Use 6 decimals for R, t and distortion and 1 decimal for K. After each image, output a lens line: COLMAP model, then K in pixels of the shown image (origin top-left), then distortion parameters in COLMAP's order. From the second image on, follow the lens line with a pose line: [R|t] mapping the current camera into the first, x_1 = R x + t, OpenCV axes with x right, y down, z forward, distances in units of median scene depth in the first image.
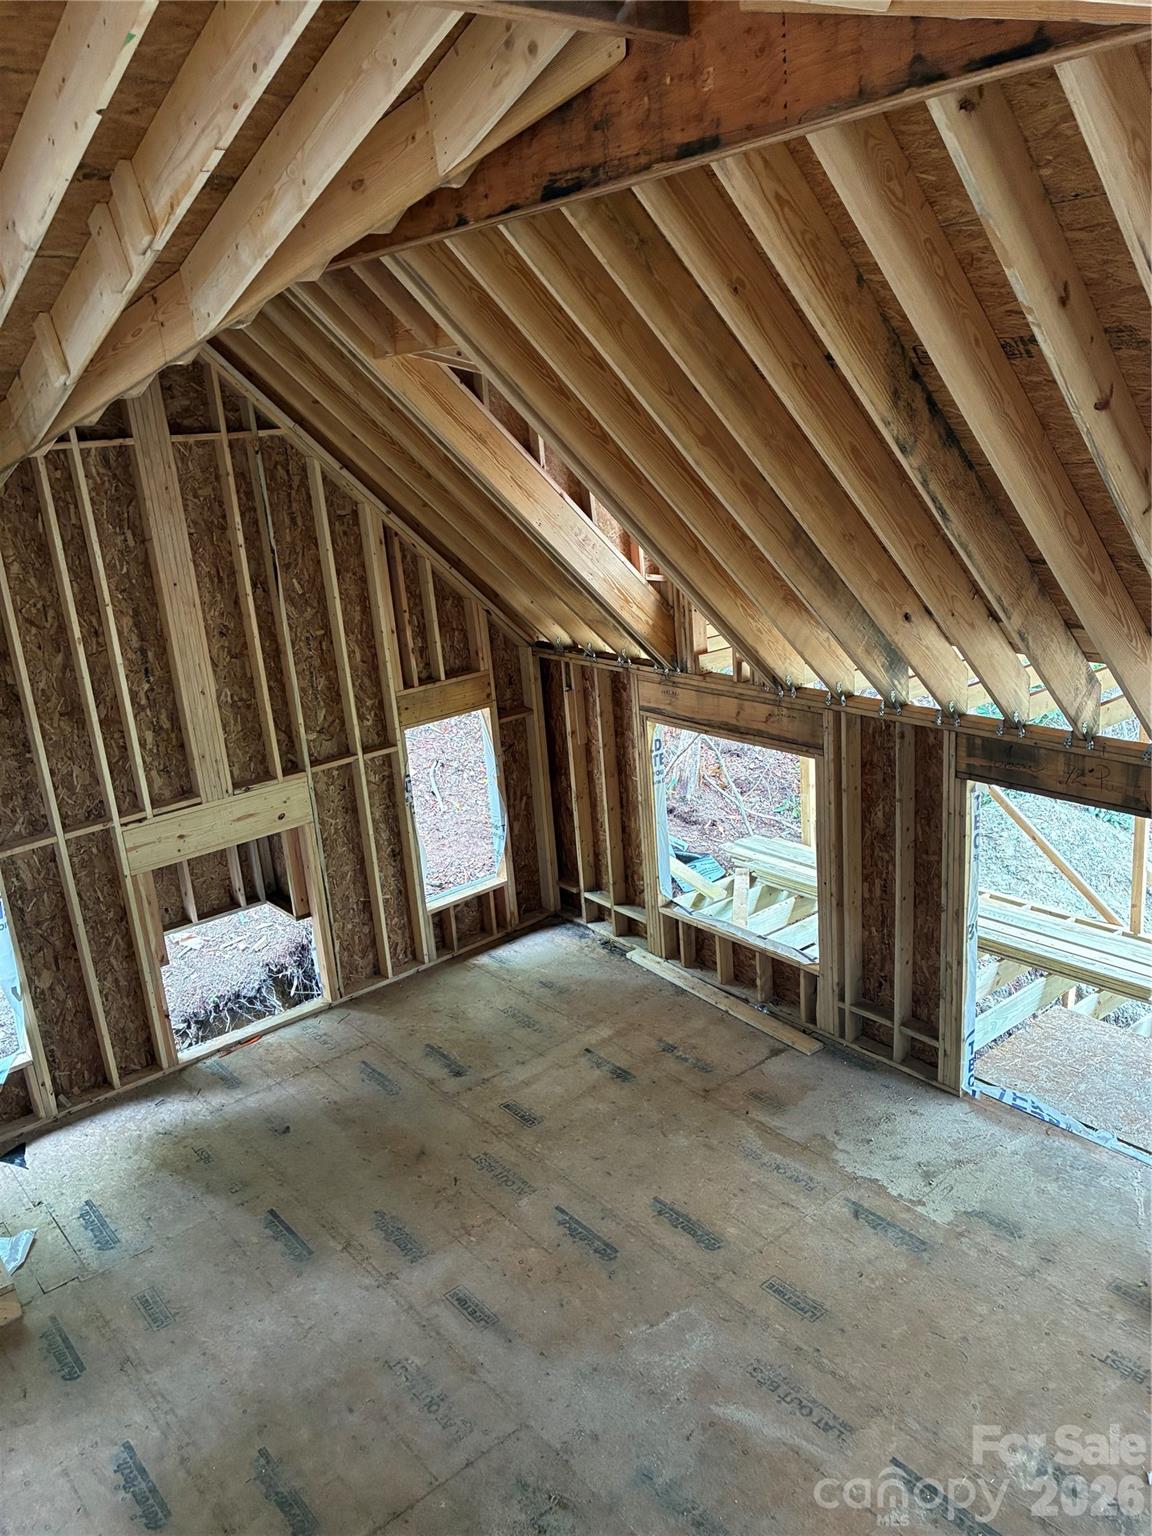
lens RADIAL K [[1174.2, 0, 579.7], [0, 1174.2, 762.0], [0, 0, 1]] dist [0.024041, 0.000176]
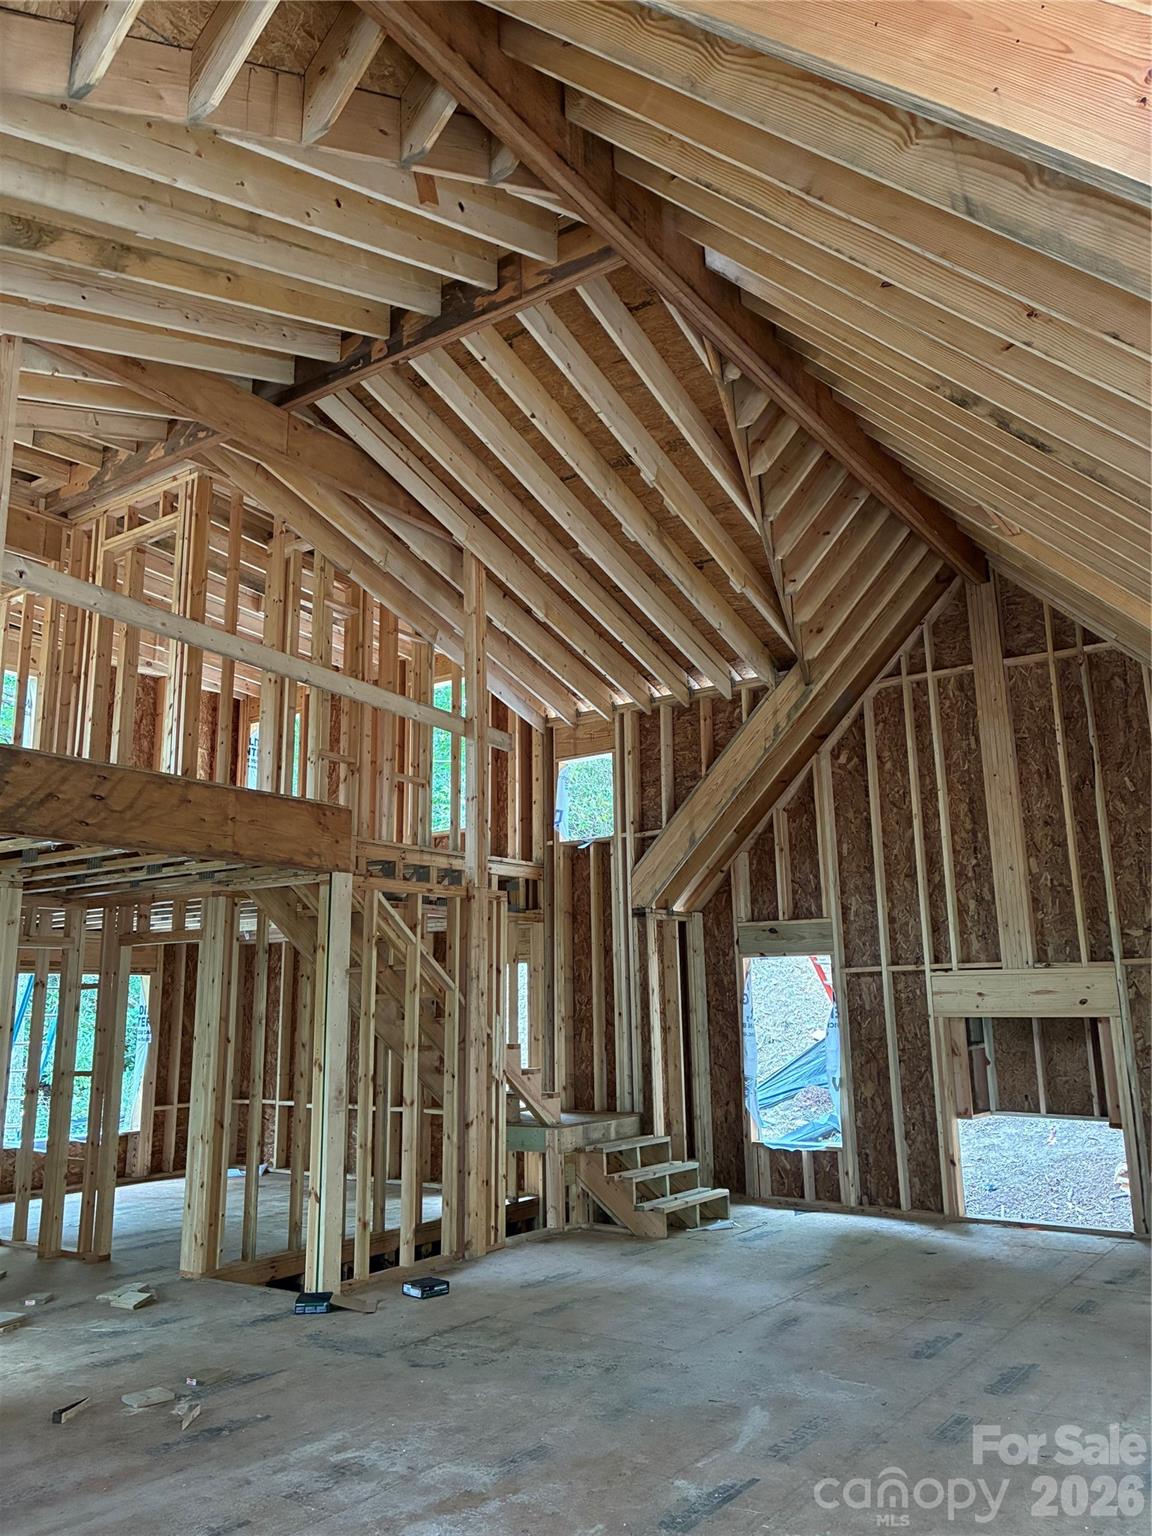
lens RADIAL K [[1174.2, 0, 575.6], [0, 1174.2, 769.8], [0, 0, 1]] dist [0.024041, 0.000176]
pose [[0.250528, -0.135231, -0.958618, 0.687793], [-0.293224, 0.933085, -0.208261, 0.215605], [0.922635, 0.333265, 0.194111, 0.358874]]
